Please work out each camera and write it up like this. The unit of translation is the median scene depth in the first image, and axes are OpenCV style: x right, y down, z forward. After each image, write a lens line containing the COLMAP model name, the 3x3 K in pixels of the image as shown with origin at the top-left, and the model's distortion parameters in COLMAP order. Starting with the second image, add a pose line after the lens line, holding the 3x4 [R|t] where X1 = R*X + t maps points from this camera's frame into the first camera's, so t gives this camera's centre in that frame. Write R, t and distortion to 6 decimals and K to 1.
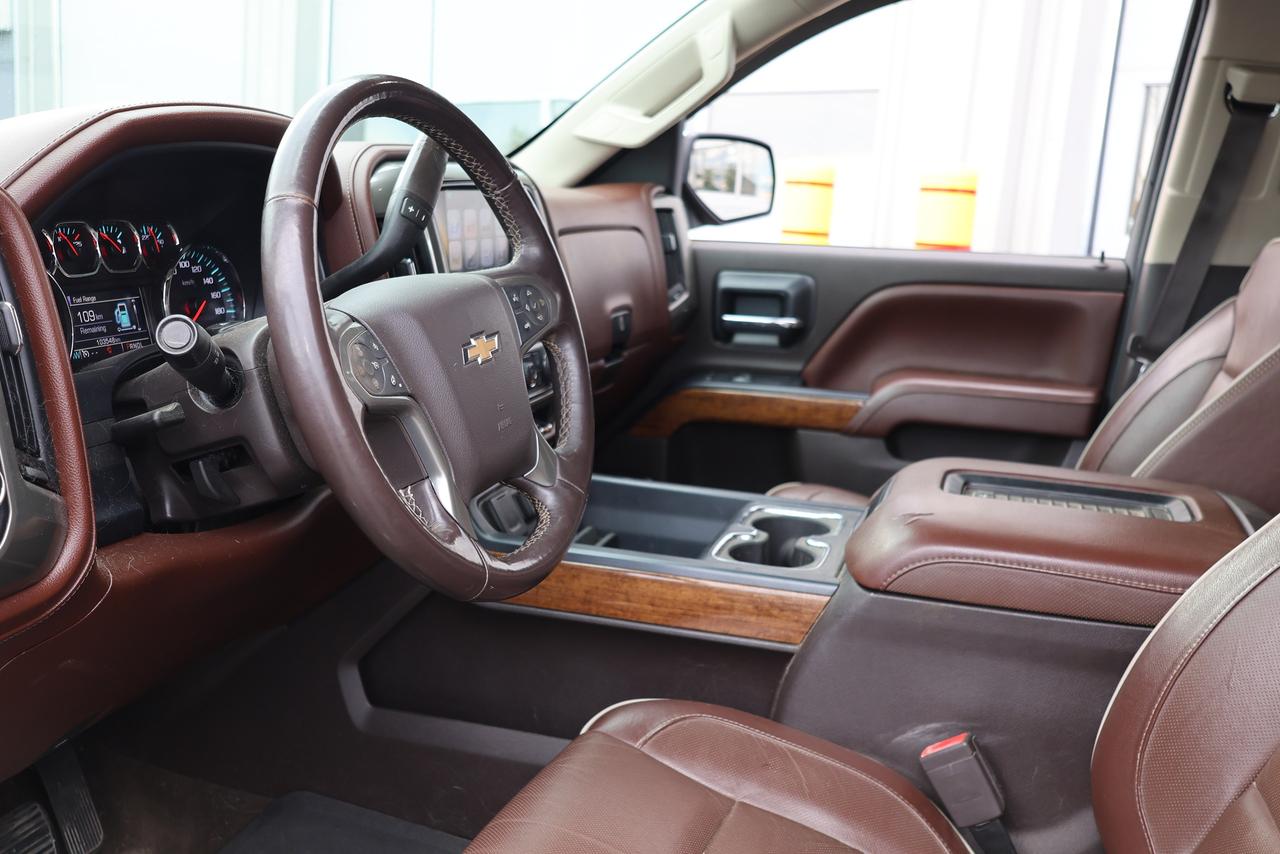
lens RADIAL K [[1235.3, 0, 640.0], [0, 1235.3, 427.0], [0, 0, 1]] dist [-0.000204, 0.008782]
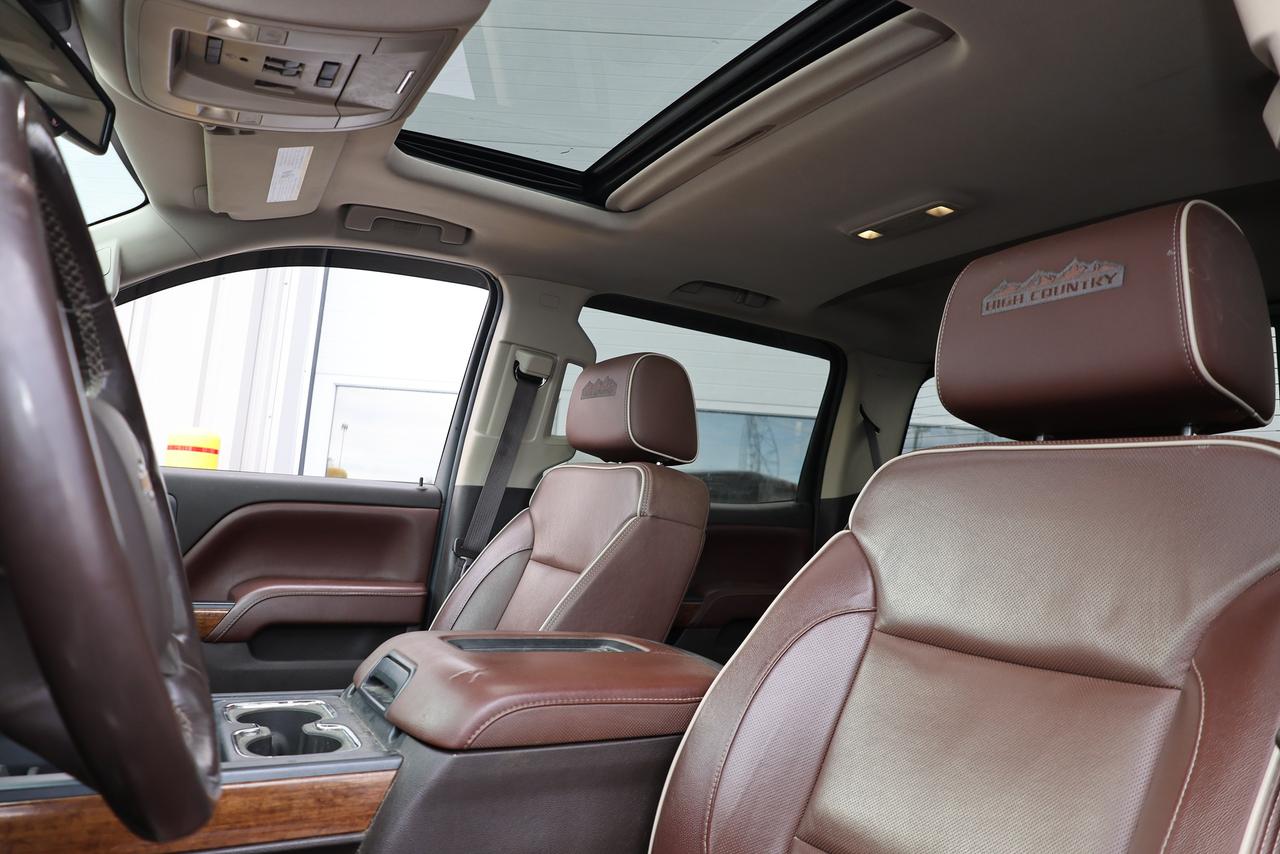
lens RADIAL K [[886.0, 0, 640.0], [0, 886.0, 427.0], [0, 0, 1]] dist [-0.001950, 0.008165]
pose [[0.693398, 0.075328, 0.716607, -0.158451], [0.104811, 0.973399, -0.203737, 0.023306], [-0.712891, 0.216379, 0.667058, 0.219539]]
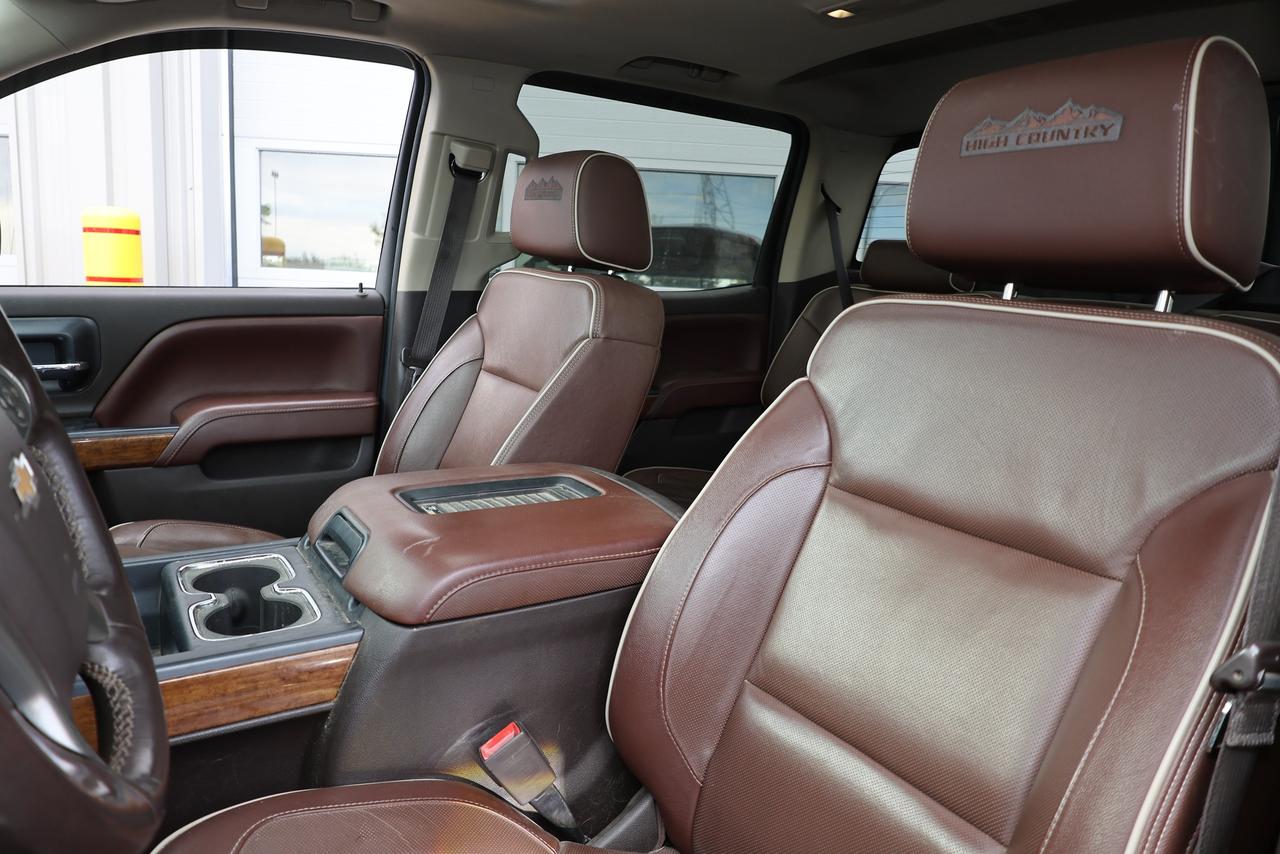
lens RADIAL K [[884.7, 0, 643.9], [0, 884.7, 429.4], [0, 0, 1]] dist [-0.001057, 0.002483]
pose [[0.653888, -0.155039, 0.740536, -0.132731], [0.131821, 0.987154, 0.090274, -0.045285], [-0.745020, 0.038589, 0.665925, 0.227030]]
